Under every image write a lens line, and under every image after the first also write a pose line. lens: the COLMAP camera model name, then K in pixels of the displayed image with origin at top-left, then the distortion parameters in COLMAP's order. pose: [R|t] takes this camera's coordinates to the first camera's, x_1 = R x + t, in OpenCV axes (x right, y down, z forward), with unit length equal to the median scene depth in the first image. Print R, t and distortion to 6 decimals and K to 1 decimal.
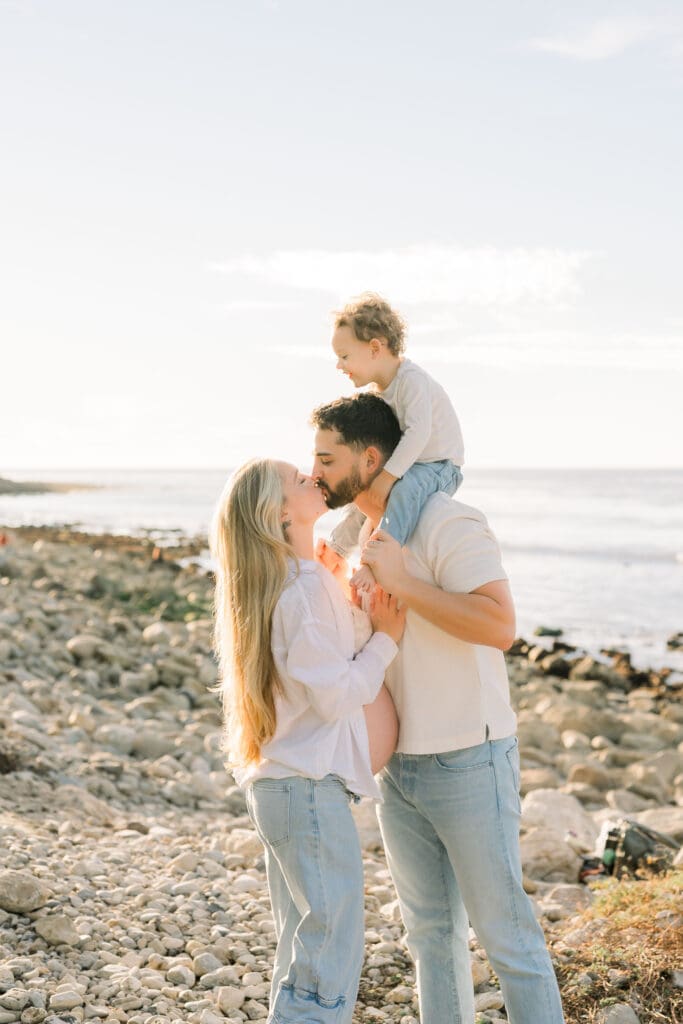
lens RADIAL K [[1611.1, 0, 341.5], [0, 1611.1, 512.0], [0, 0, 1]] dist [-0.010266, -0.012220]
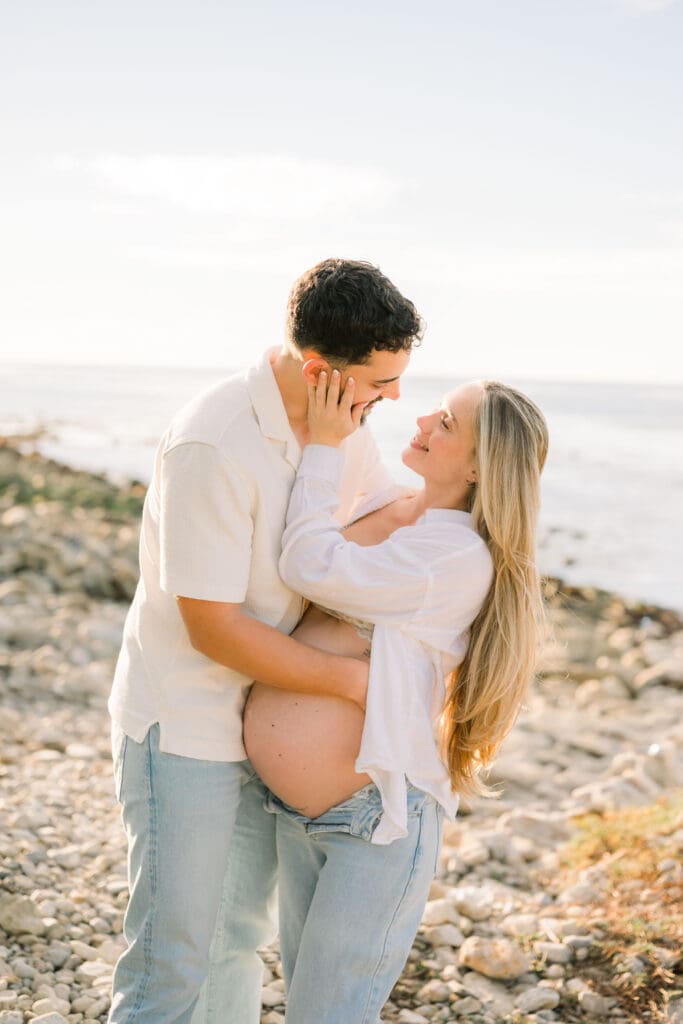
lens RADIAL K [[1448.0, 0, 341.5], [0, 1448.0, 512.0], [0, 0, 1]] dist [0.007939, -0.068764]
pose [[0.992465, 0.020837, 0.120747, -0.098370], [-0.029414, 0.997135, 0.069696, -0.003298], [-0.118949, -0.072723, 0.990234, 0.241381]]
